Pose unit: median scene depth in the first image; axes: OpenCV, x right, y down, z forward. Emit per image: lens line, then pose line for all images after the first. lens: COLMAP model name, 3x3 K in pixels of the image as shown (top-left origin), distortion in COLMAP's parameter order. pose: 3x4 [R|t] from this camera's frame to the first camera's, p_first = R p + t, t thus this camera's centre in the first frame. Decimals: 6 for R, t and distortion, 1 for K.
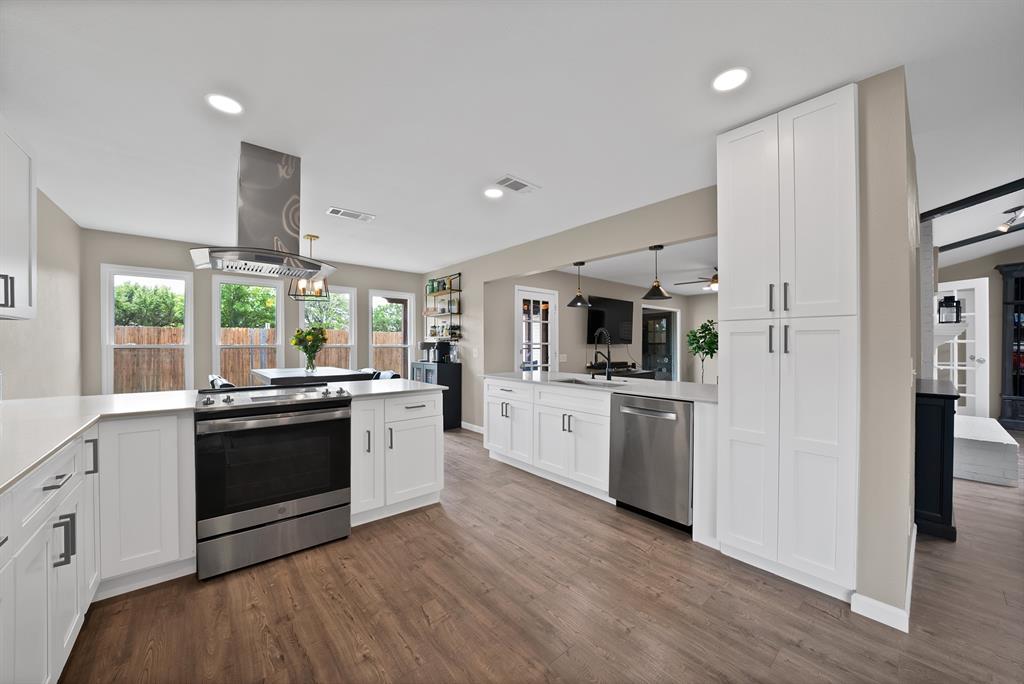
lens RADIAL K [[368.5, 0, 512.4], [0, 368.5, 341.6], [0, 0, 1]] dist [-0.024583, 0.001468]
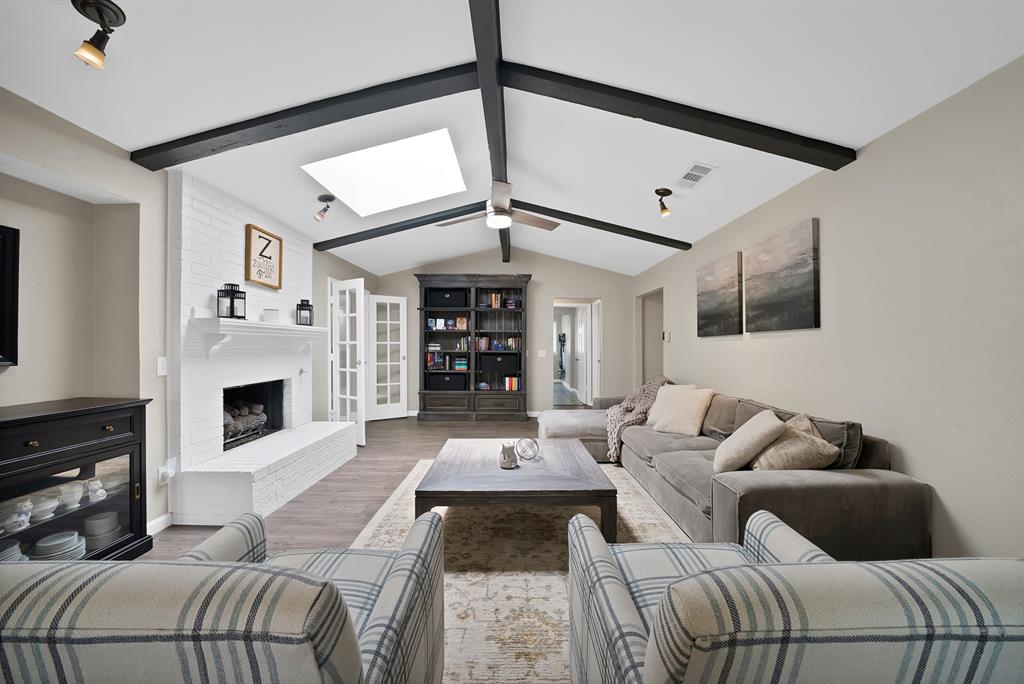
lens RADIAL K [[368.5, 0, 503.5], [0, 368.5, 345.3], [0, 0, 1]] dist [-0.024583, 0.001468]
pose [[0.657064, -0.003051, 0.753828, 1.556206], [-0.001587, 0.999984, 0.005431, 0.001165], [-0.753833, -0.004765, 0.657049, 0.047016]]
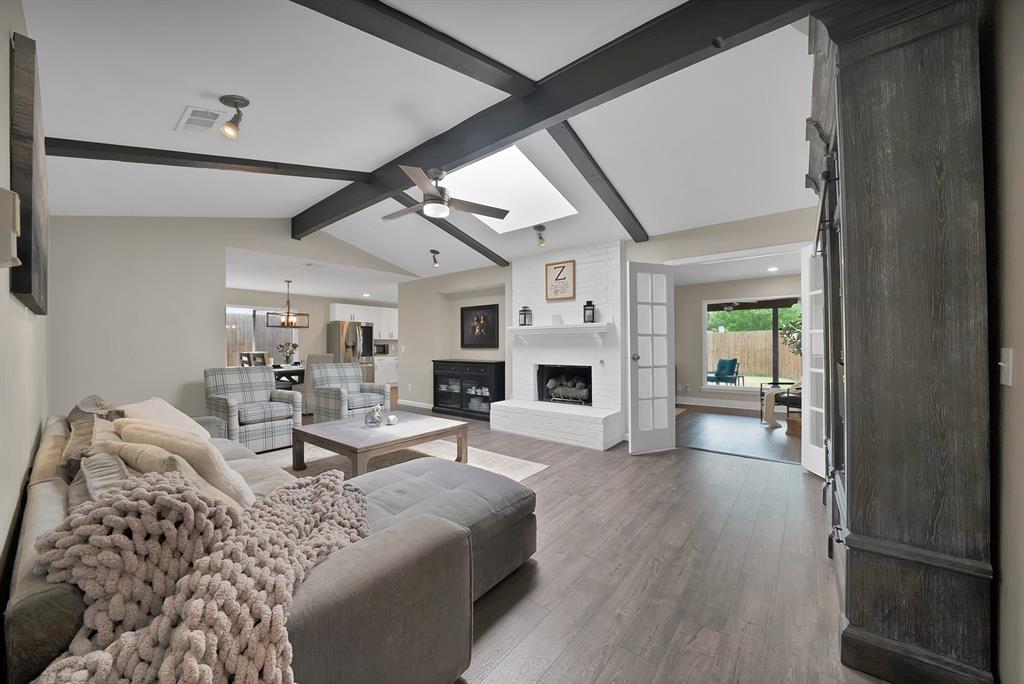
lens RADIAL K [[368.5, 0, 515.9], [0, 368.5, 345.1], [0, 0, 1]] dist [-0.024583, 0.001468]
pose [[0.201461, -0.002314, -0.979494, 3.976537], [0.011587, 0.999933, 0.000021, 0.036755], [0.979428, -0.011353, 0.201474, 0.986460]]
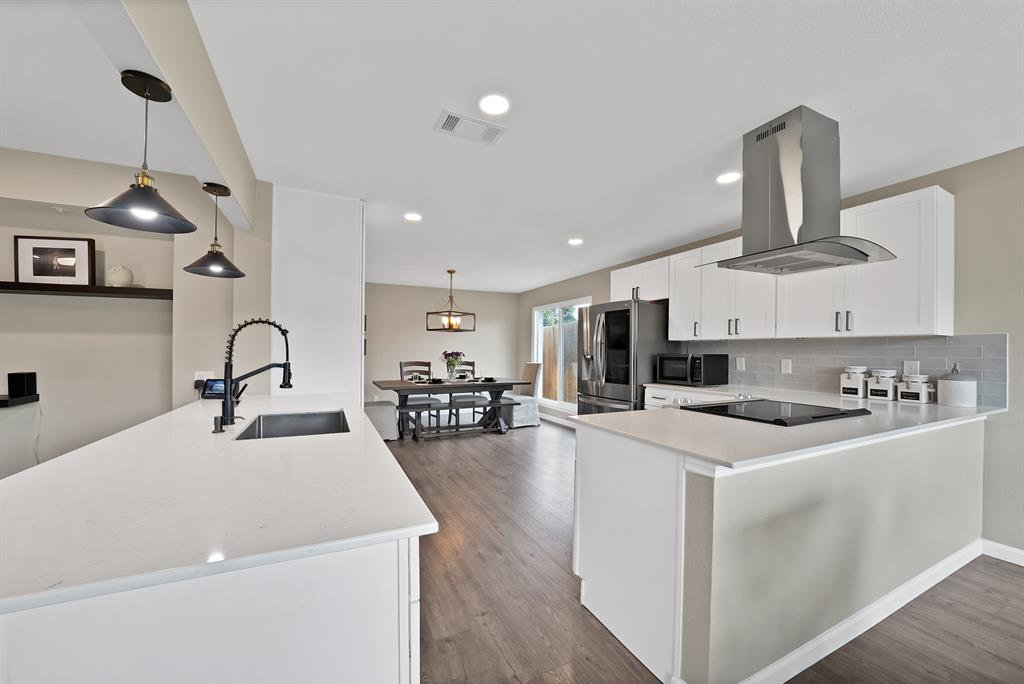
lens RADIAL K [[368.5, 0, 502.1], [0, 368.5, 355.7], [0, 0, 1]] dist [-0.024583, 0.001468]
pose [[-0.962137, -0.011975, 0.272304, -0.265433], [-0.011210, 0.999928, 0.004365, 0.016200], [-0.272336, 0.001147, -0.962202, 1.958517]]
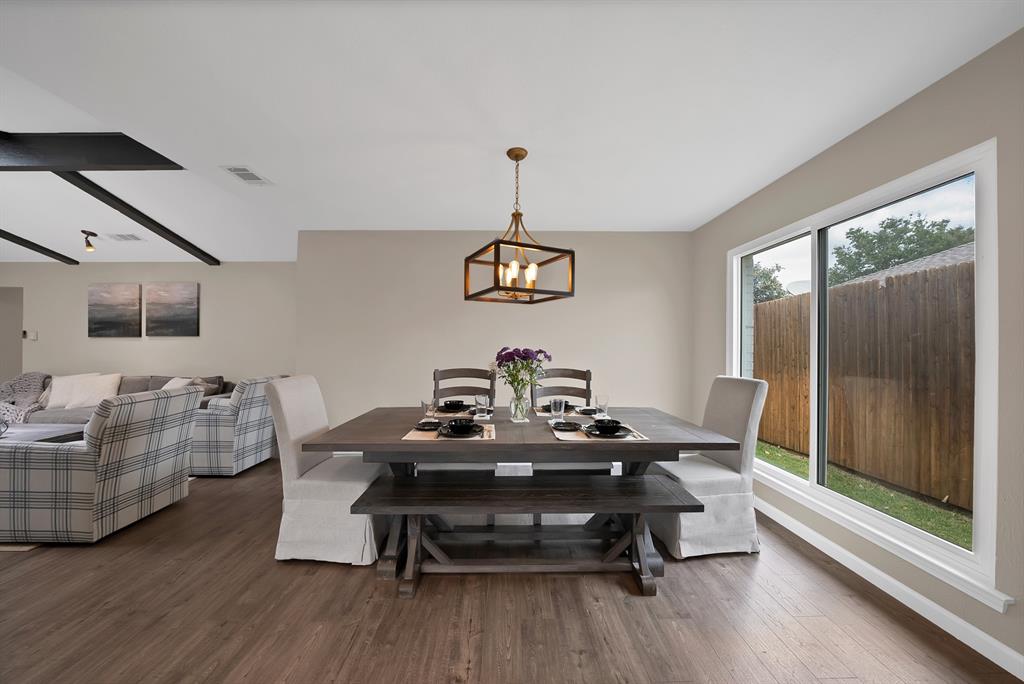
lens RADIAL K [[368.5, 0, 520.2], [0, 368.5, 346.3], [0, 0, 1]] dist [-0.024583, 0.001468]
pose [[-0.778348, -0.006732, 0.627797, 0.073726], [-0.012227, 0.999915, -0.004437, 0.001947], [-0.627714, -0.011130, -0.778365, 0.525610]]
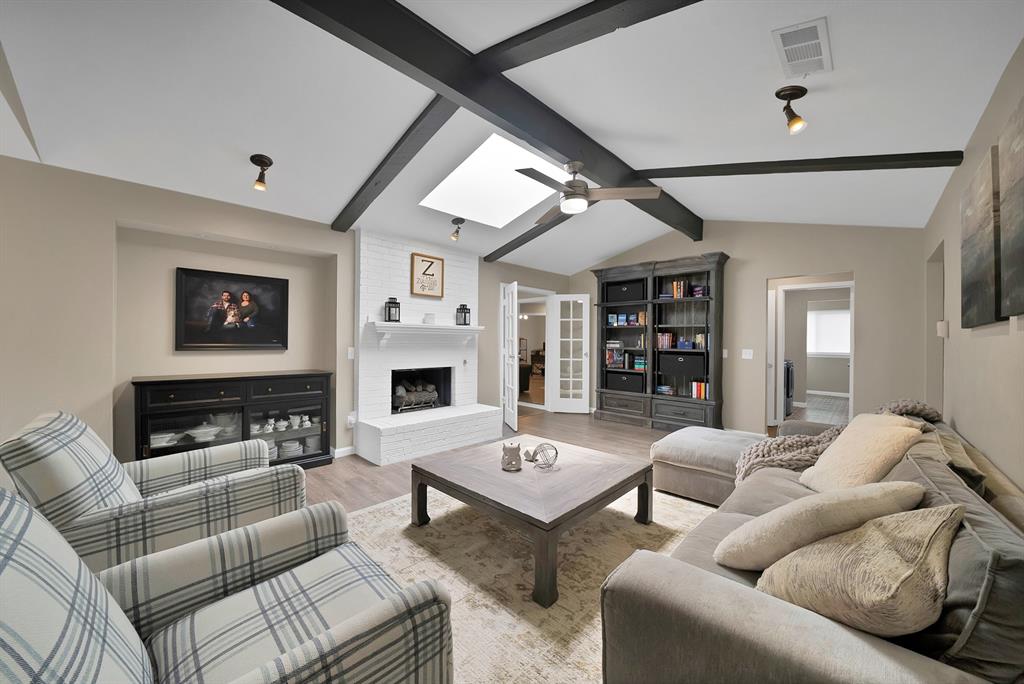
lens RADIAL K [[368.5, 0, 511.3], [0, 368.5, 338.9], [0, 0, 1]] dist [-0.024583, 0.001468]
pose [[0.996610, 0.005588, 0.082079, 2.281206], [-0.005285, 0.999978, -0.003909, 0.006400], [-0.082100, 0.003462, 0.996618, -0.268065]]
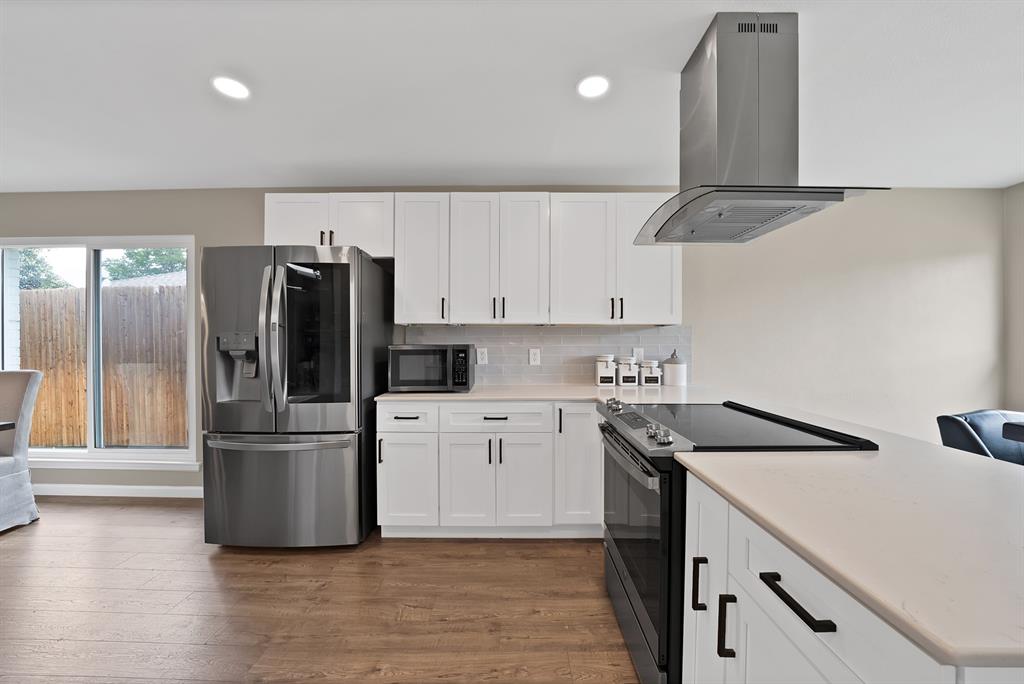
lens RADIAL K [[368.5, 0, 508.7], [0, 368.5, 343.5], [0, 0, 1]] dist [-0.024583, 0.001468]
pose [[-0.657622, 0.002989, -0.753342, 0.047383], [0.005462, 0.999985, -0.000801, 0.006311], [0.753328, -0.004642, -0.657628, 1.113867]]
